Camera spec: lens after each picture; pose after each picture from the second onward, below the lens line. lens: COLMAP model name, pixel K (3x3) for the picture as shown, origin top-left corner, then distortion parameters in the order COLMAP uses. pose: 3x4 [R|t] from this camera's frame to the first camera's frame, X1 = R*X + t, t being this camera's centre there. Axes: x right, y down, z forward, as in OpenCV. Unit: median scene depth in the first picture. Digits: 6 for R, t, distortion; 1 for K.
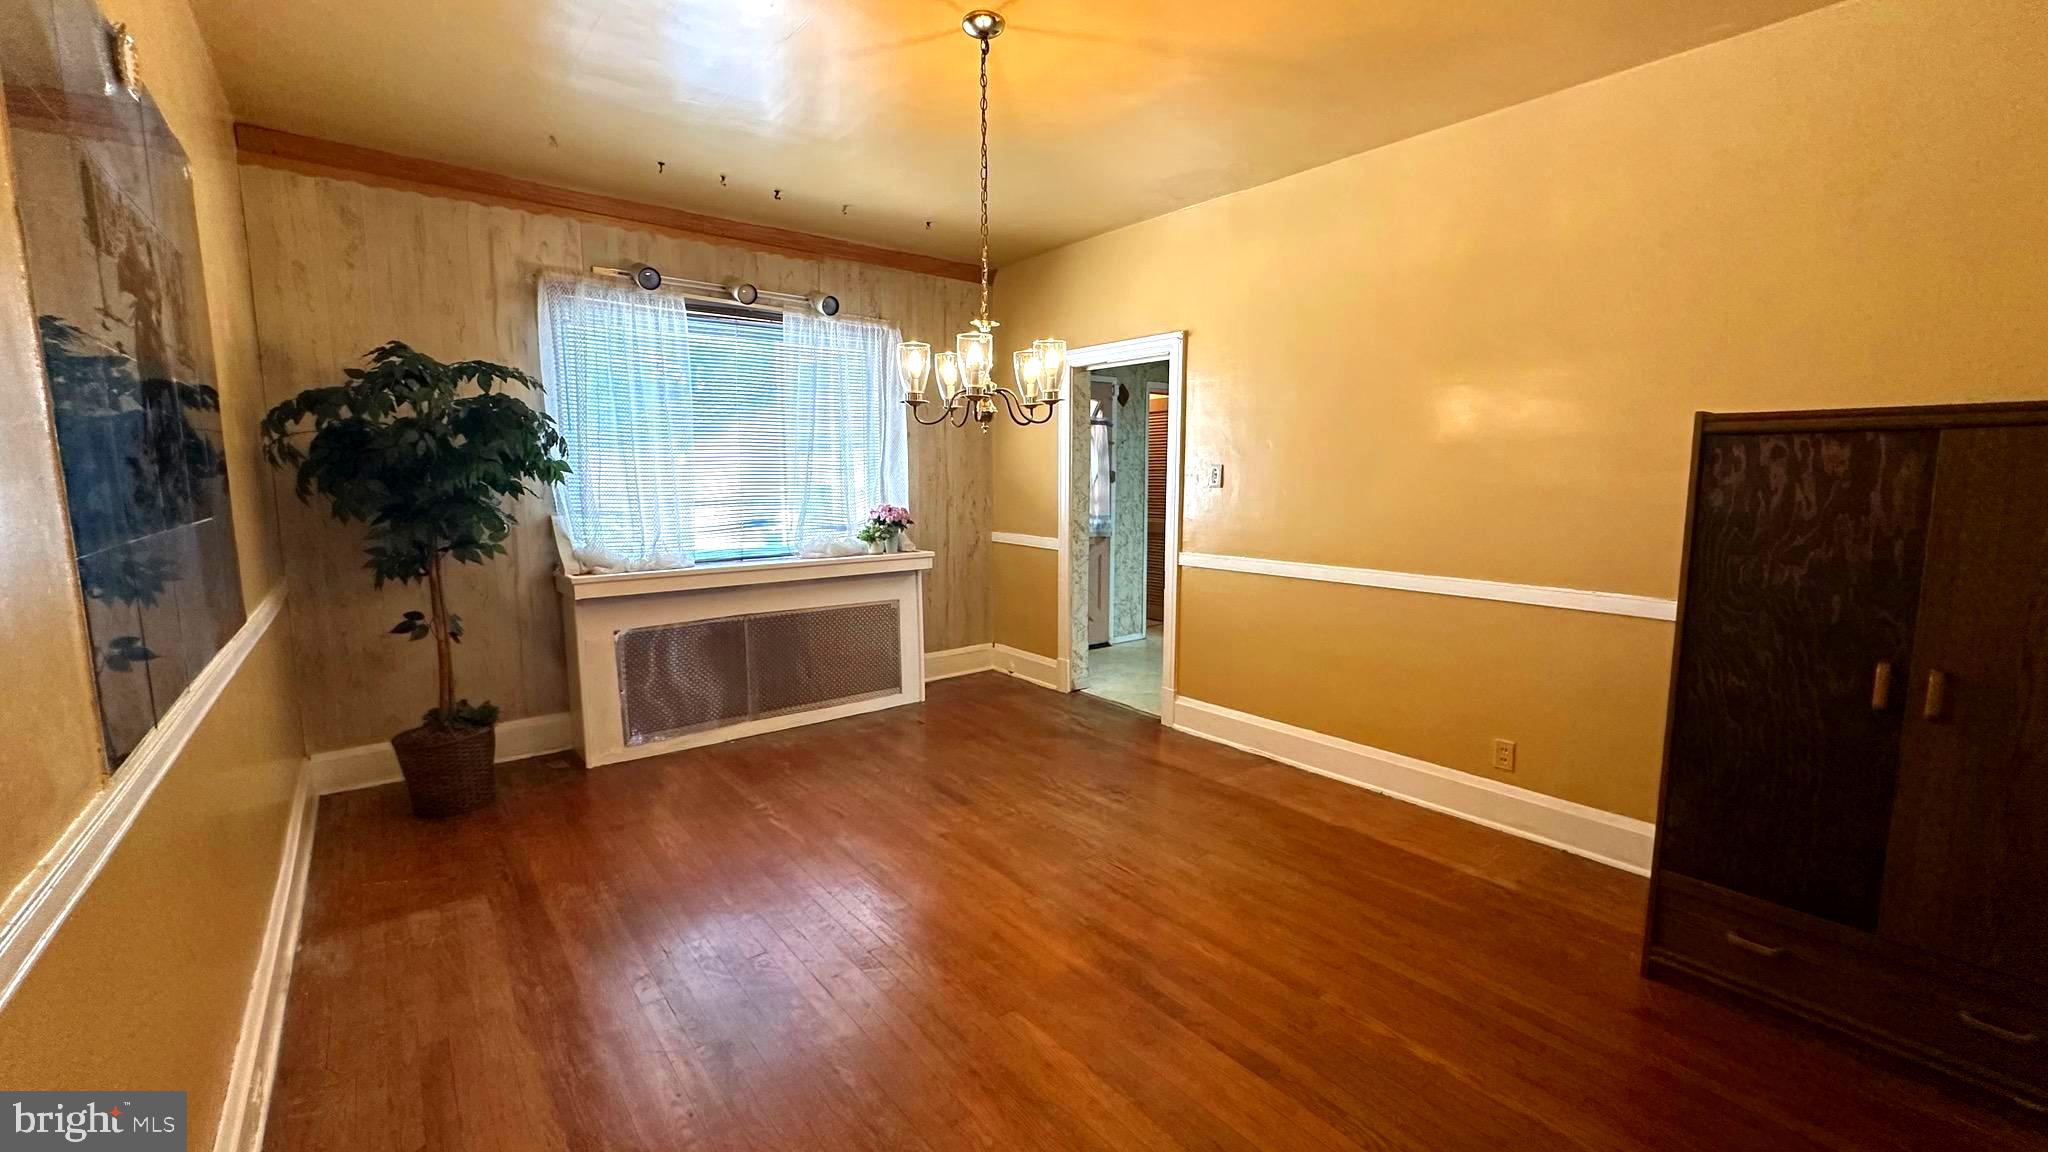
lens RADIAL K [[822.0, 0, 1036.6], [0, 822.0, 575.0], [0, 0, 1]] dist [-0.003550, 0.001241]
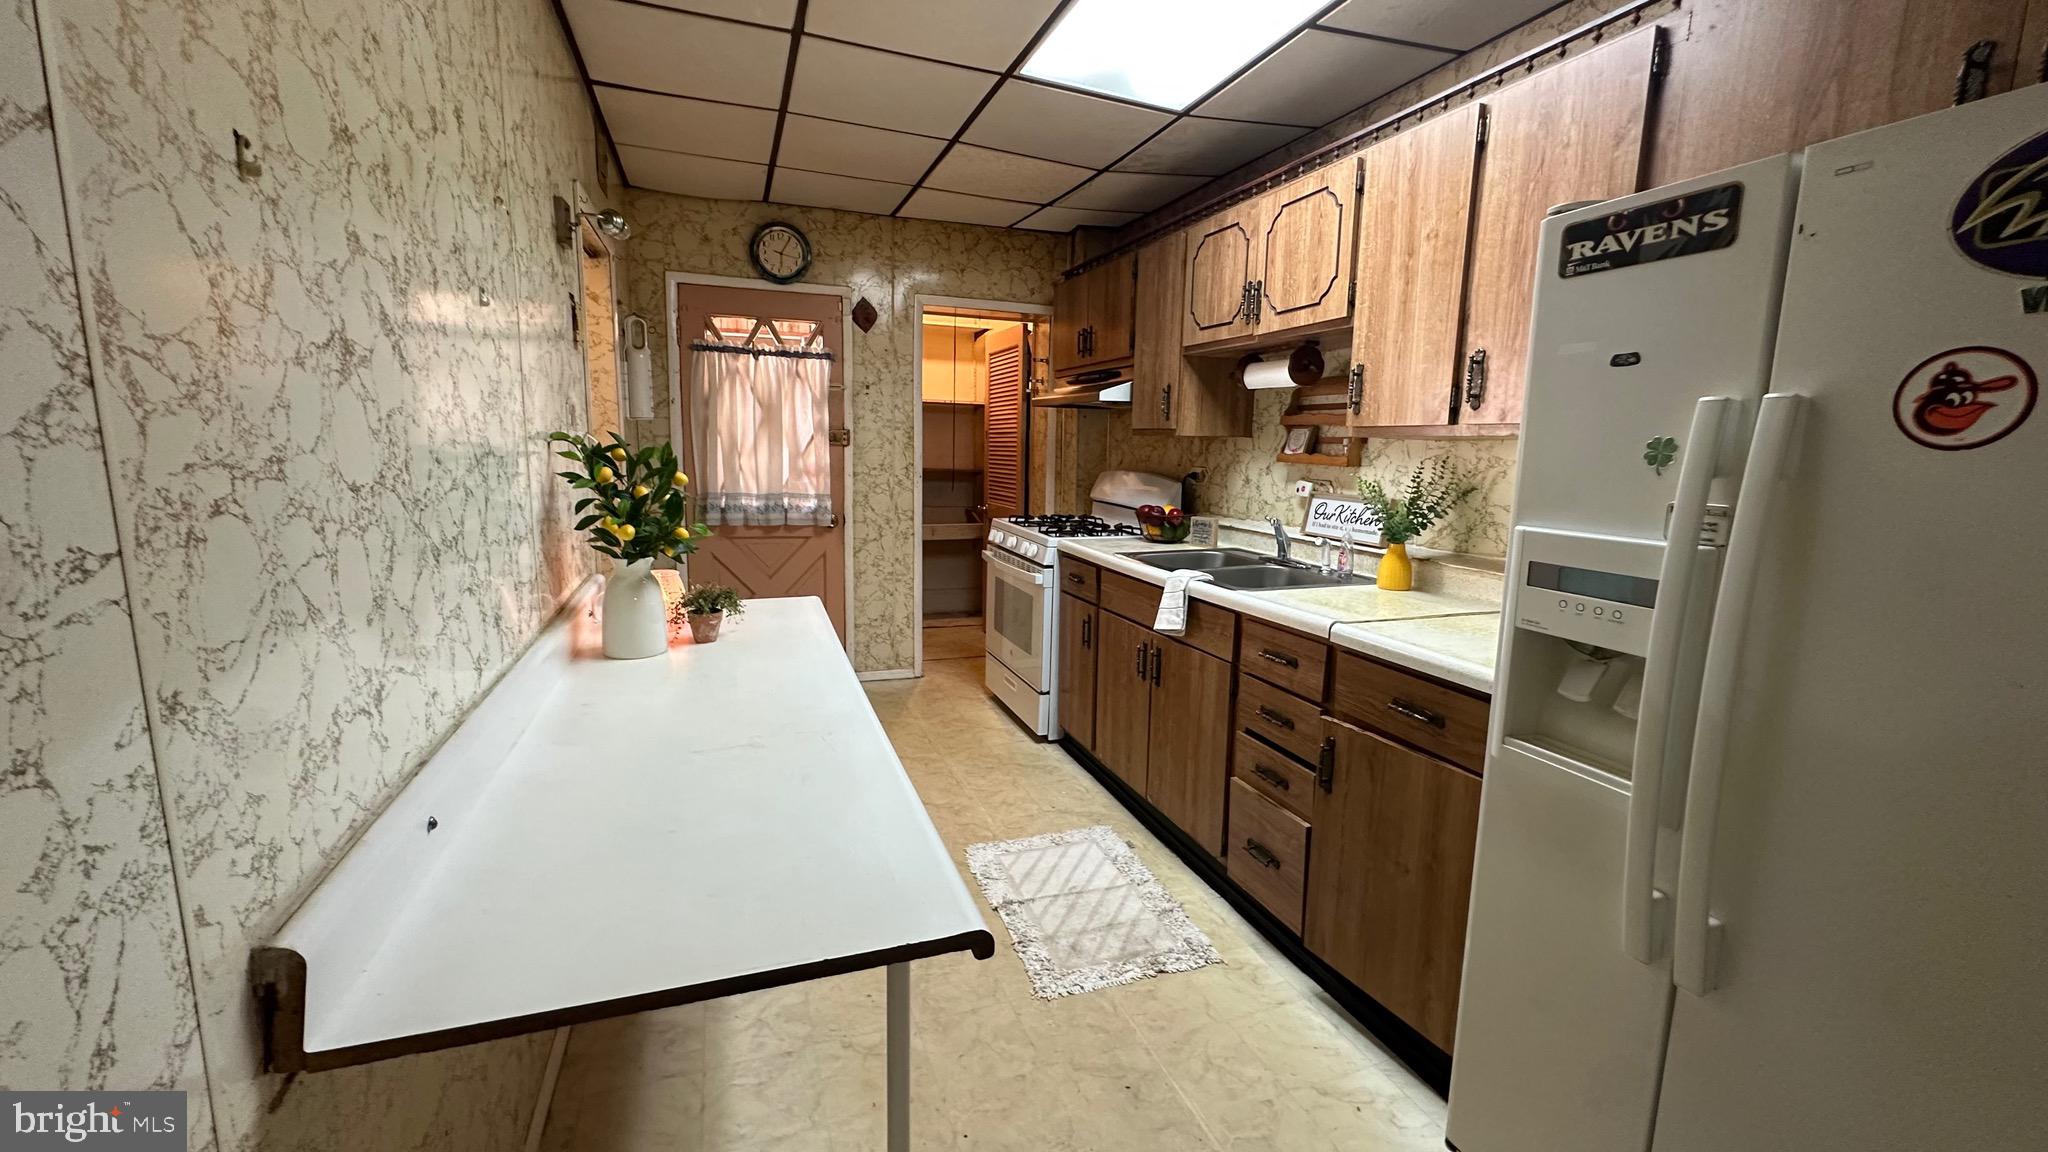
lens RADIAL K [[822.0, 0, 1021.4], [0, 822.0, 573.8], [0, 0, 1]] dist [-0.003550, 0.001241]
pose [[0.942749, 0.075707, -0.324796, 0.728835], [-0.065467, 0.996955, 0.042356, -0.073497], [0.327014, -0.018668, 0.944835, 0.652264]]
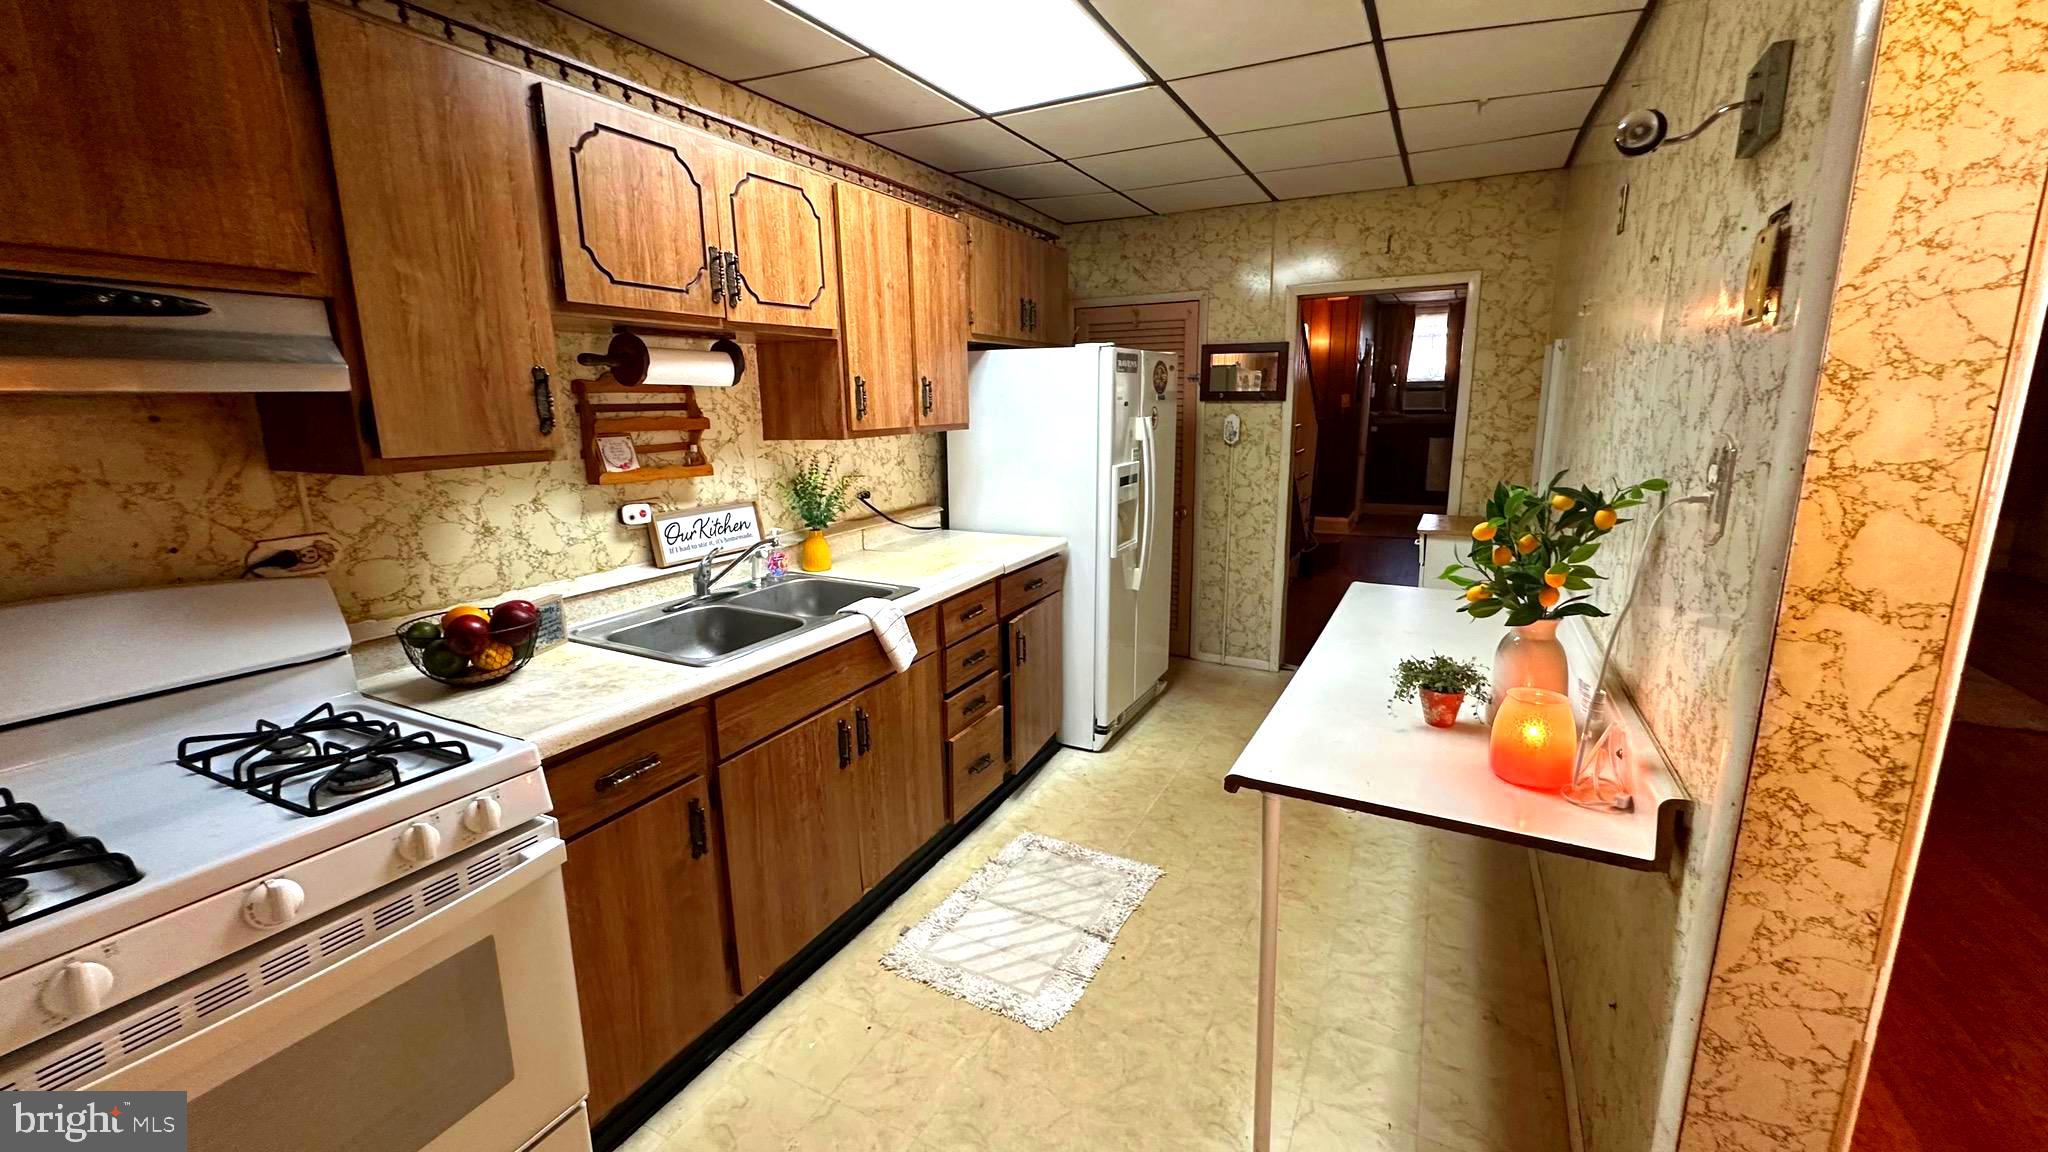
lens RADIAL K [[822.0, 0, 1029.7], [0, 822.0, 571.9], [0, 0, 1]] dist [-0.003550, 0.001241]
pose [[-0.402506, -0.181690, 0.897205, 0.082683], [0.127957, 0.959316, 0.251673, -0.207569], [-0.906430, 0.216104, -0.362882, 1.418217]]
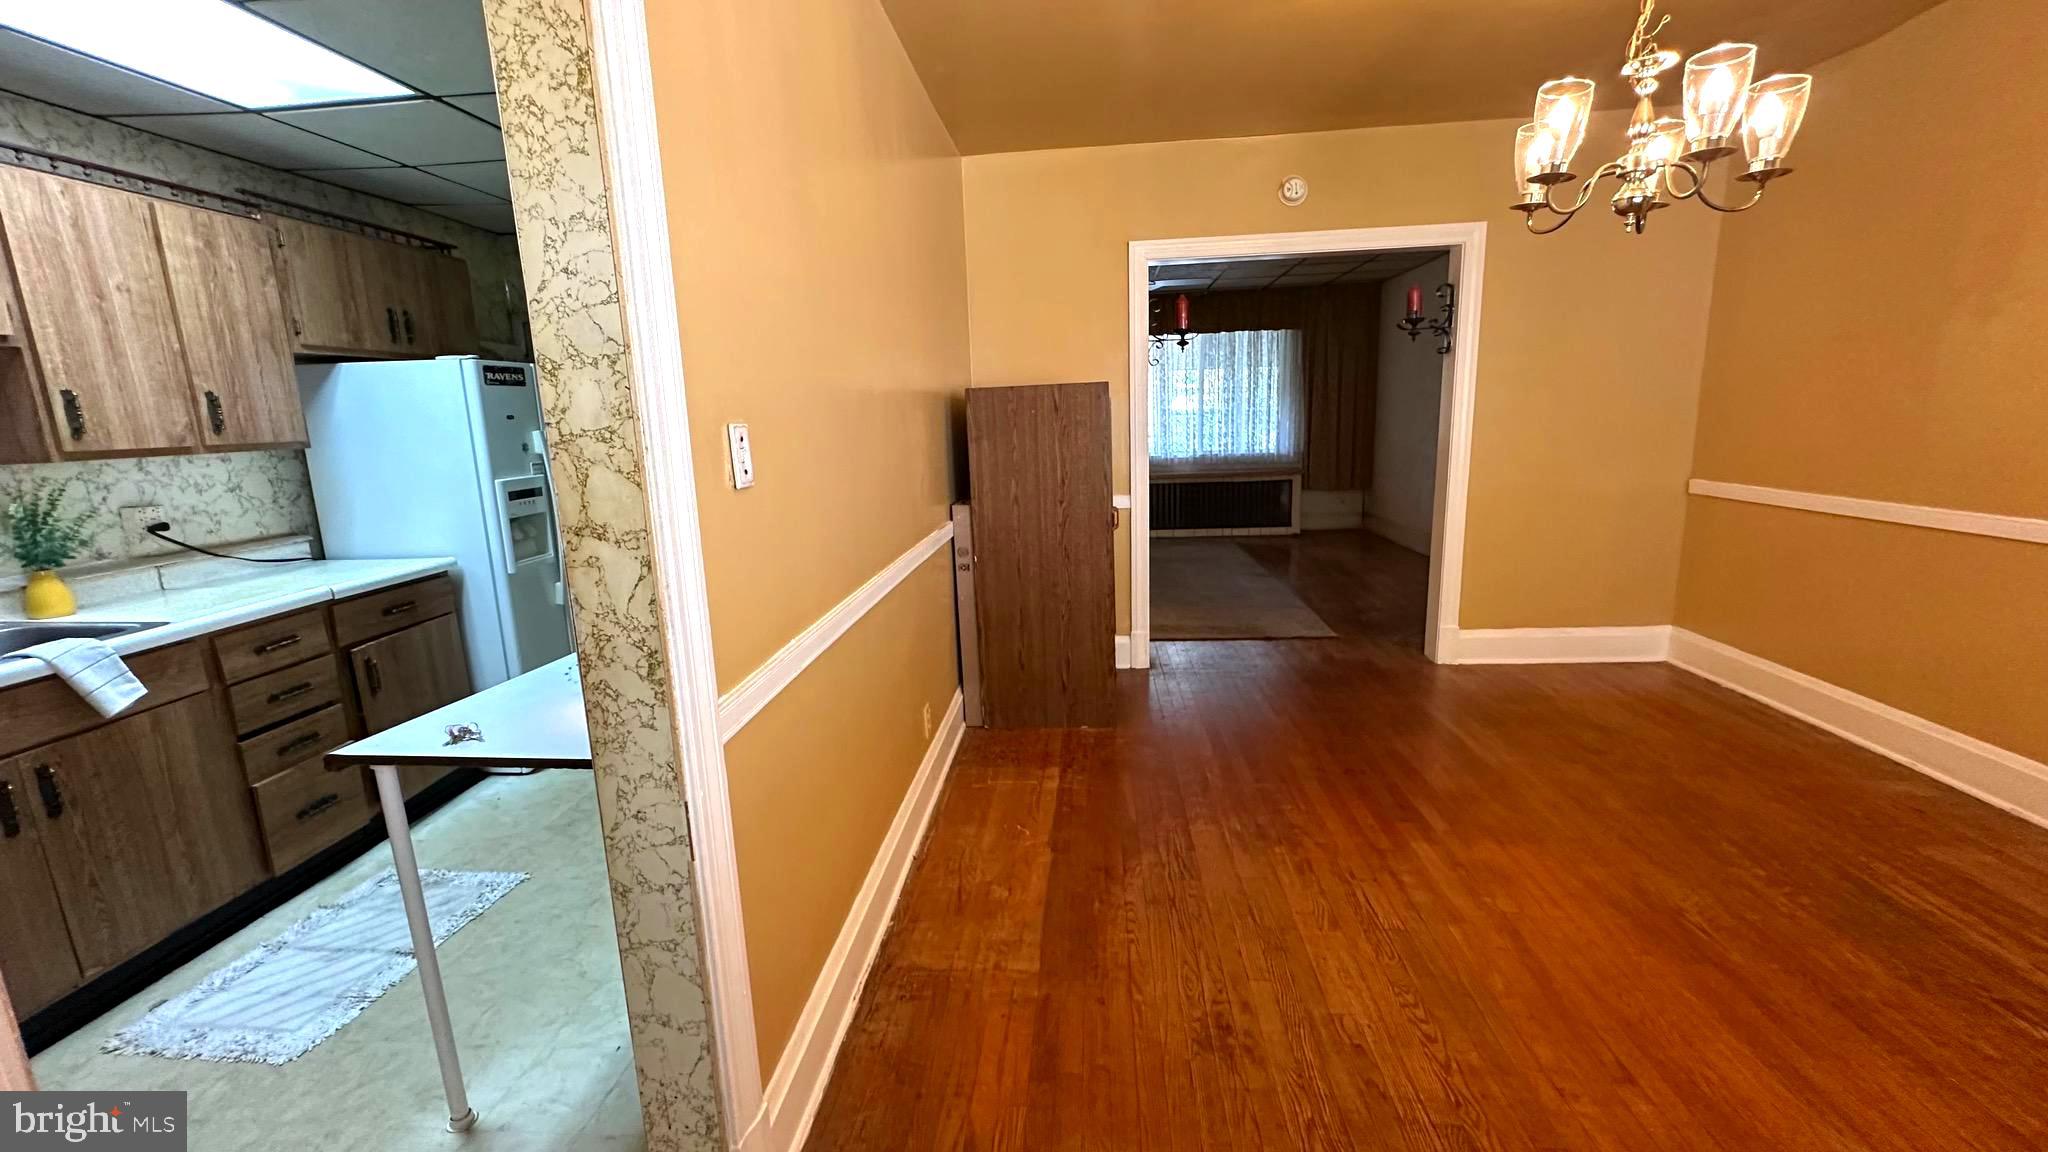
lens RADIAL K [[822.0, 0, 1022.2], [0, 822.0, 572.8], [0, 0, 1]] dist [-0.003550, 0.001241]
pose [[-0.718783, -0.108088, 0.686781, -0.130294], [0.121636, 0.953053, 0.277298, -0.165823], [-0.684511, 0.282854, -0.671891, 1.235120]]
